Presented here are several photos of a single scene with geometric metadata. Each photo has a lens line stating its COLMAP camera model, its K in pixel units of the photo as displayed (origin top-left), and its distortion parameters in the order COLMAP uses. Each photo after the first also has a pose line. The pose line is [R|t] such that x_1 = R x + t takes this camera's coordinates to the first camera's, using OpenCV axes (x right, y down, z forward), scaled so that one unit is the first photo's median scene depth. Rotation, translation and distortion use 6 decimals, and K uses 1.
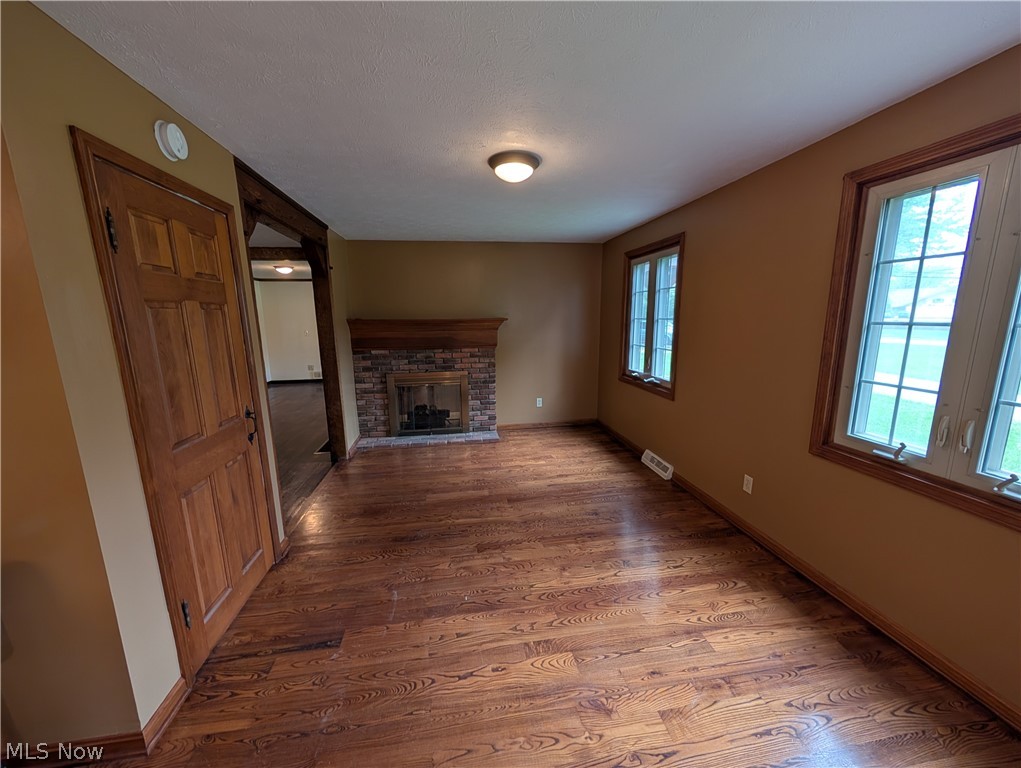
lens RADIAL K [[386.5, 0, 512.2], [0, 386.5, 385.9], [0, 0, 1]] dist [-0.000524, 0.000731]
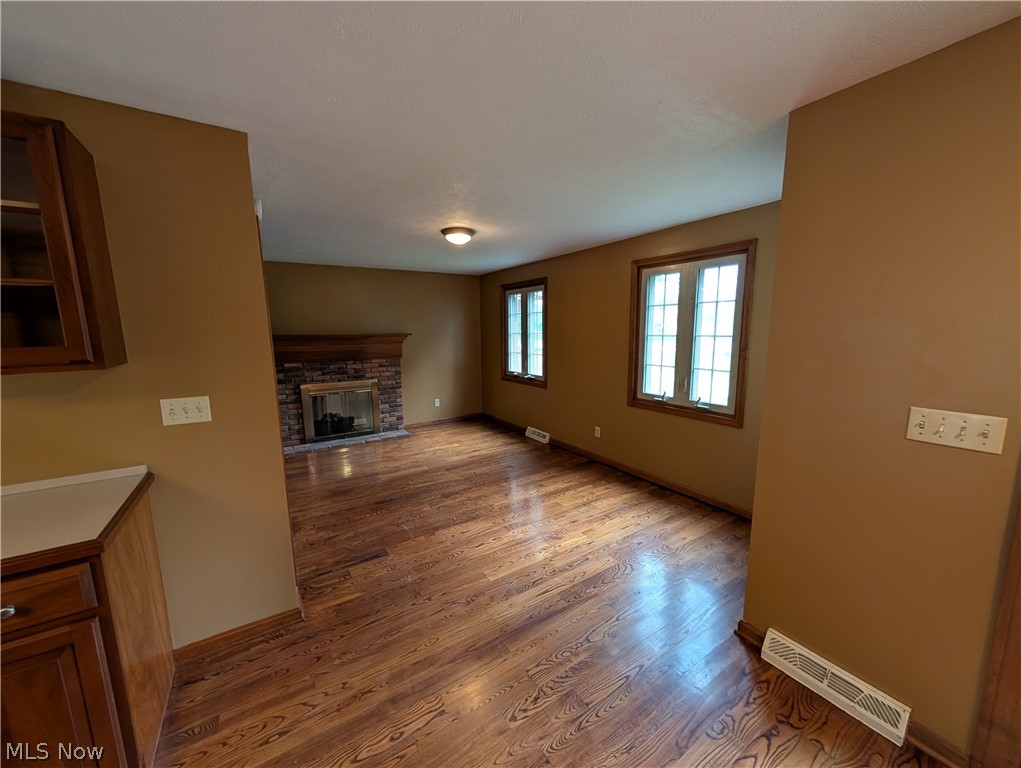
lens RADIAL K [[386.5, 0, 510.6], [0, 386.5, 385.9], [0, 0, 1]] dist [-0.000524, 0.000731]
pose [[0.914998, -0.058198, 0.399238, -0.361203], [0.072641, 0.997134, -0.021126, 0.059867], [-0.396864, 0.048331, 0.916604, -0.362857]]
